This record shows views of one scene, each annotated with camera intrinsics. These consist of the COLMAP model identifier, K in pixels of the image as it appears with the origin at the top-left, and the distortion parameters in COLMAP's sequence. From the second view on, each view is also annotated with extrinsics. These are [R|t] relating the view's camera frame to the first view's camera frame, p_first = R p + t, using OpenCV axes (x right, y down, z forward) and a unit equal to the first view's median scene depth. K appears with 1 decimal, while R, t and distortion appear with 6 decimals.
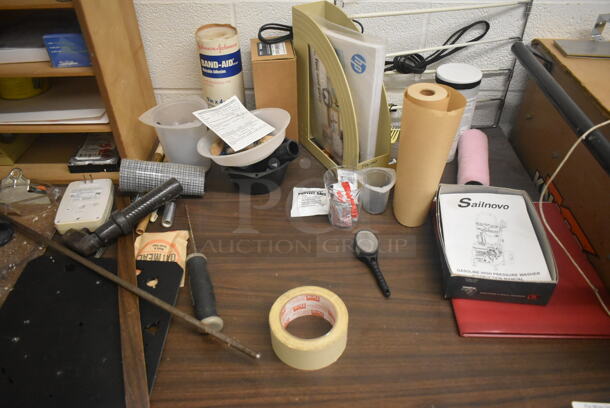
lens RADIAL K [[465.7, 0, 304.8], [0, 465.7, 203.6], [0, 0, 1]] dist [-0.031958, 0.020348]
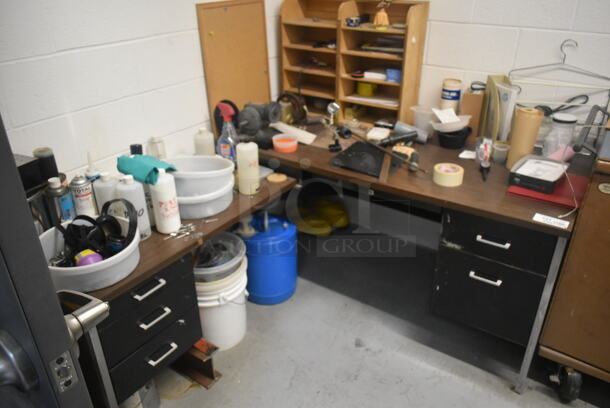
lens RADIAL K [[465.7, 0, 307.4], [0, 465.7, 201.0], [0, 0, 1]] dist [-0.031958, 0.020348]
pose [[0.842707, 0.256661, -0.473255, 0.470107], [-0.348265, 0.930235, -0.115645, 0.742153], [0.410557, 0.262273, 0.873302, -1.223016]]
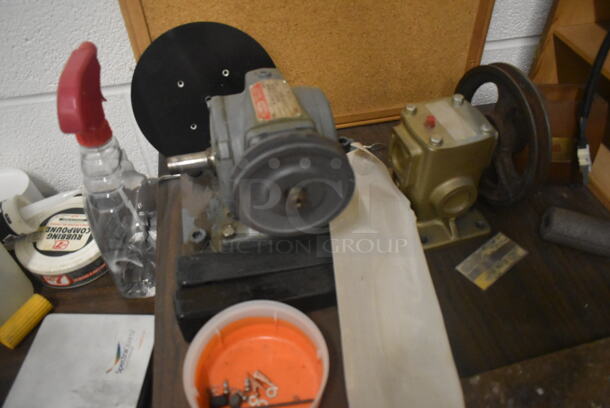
lens RADIAL K [[465.7, 0, 303.7], [0, 465.7, 203.9], [0, 0, 1]] dist [-0.031958, 0.020348]
pose [[0.220507, 0.703368, -0.675759, -0.618170], [-0.611810, 0.639315, 0.465795, -0.088691], [0.759648, 0.310725, 0.571301, 0.436459]]
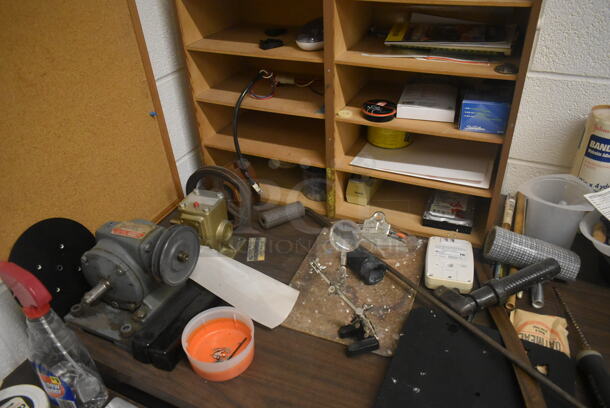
lens RADIAL K [[465.7, 0, 302.4], [0, 465.7, 205.3], [0, 0, 1]] dist [-0.031958, 0.020348]
pose [[0.912387, 0.199567, -0.357383, -0.420084], [-0.234275, 0.970549, -0.056130, 0.011707], [0.335656, 0.134938, 0.932270, -0.068293]]
